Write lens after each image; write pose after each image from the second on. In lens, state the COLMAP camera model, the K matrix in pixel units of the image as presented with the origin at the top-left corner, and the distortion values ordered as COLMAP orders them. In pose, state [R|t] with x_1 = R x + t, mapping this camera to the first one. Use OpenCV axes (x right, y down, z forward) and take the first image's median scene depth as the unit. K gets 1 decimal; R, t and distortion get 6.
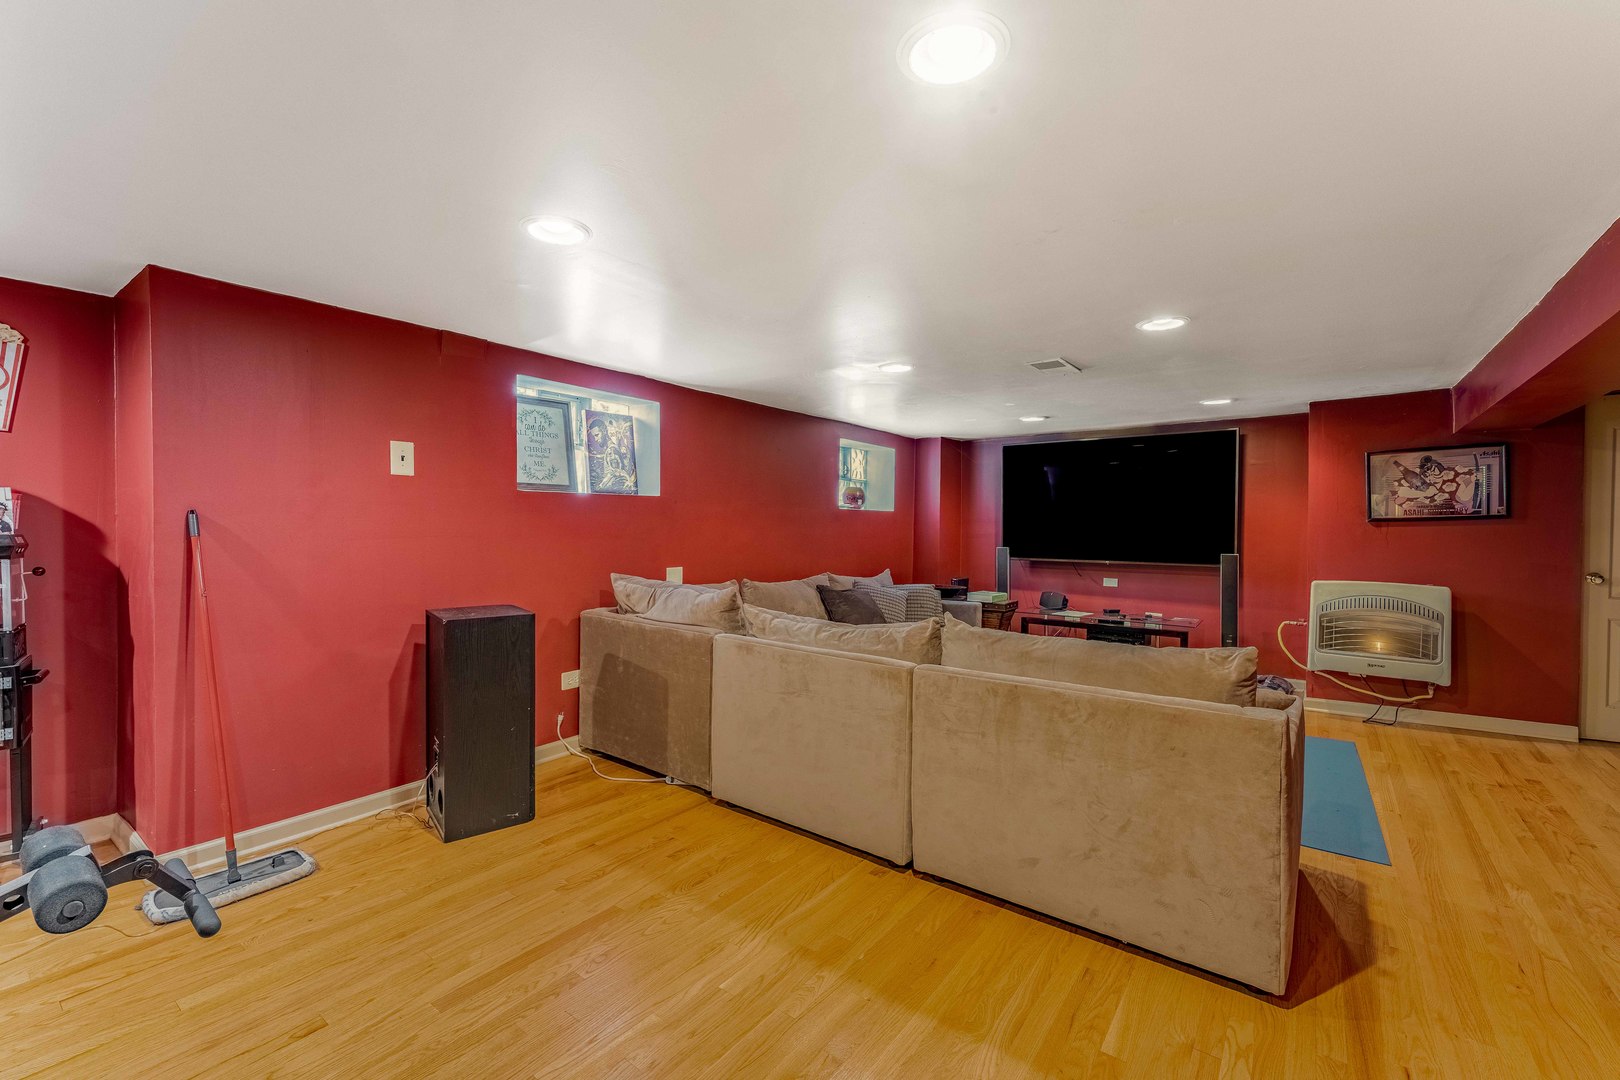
lens RADIAL K [[670.9, 0, 808.6], [0, 670.9, 534.4], [0, 0, 1]] dist [-0.000142, -0.000011]
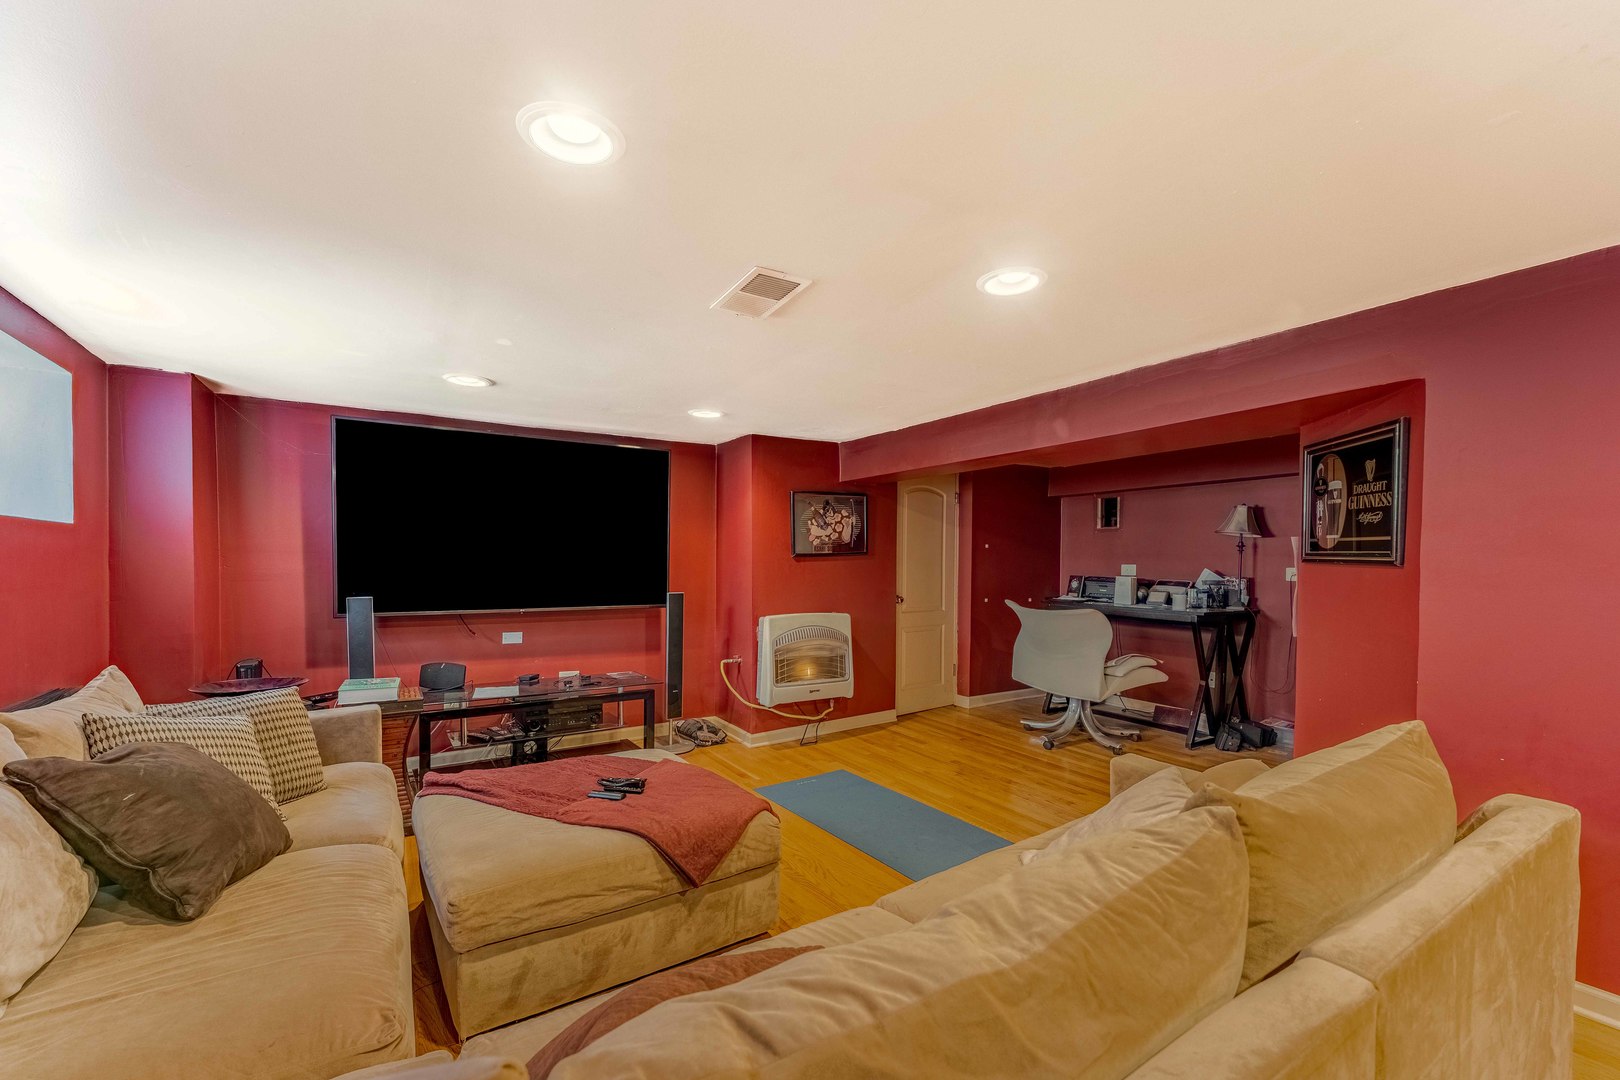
lens RADIAL K [[669.9, 0, 808.0], [0, 669.9, 579.0], [0, 0, 1]] dist [-0.000513, -0.000025]
pose [[0.349913, -0.023188, 0.936495, -0.155909], [0.008326, 0.999731, 0.021642, -0.006474], [-0.936745, 0.000225, 0.350012, 0.624765]]
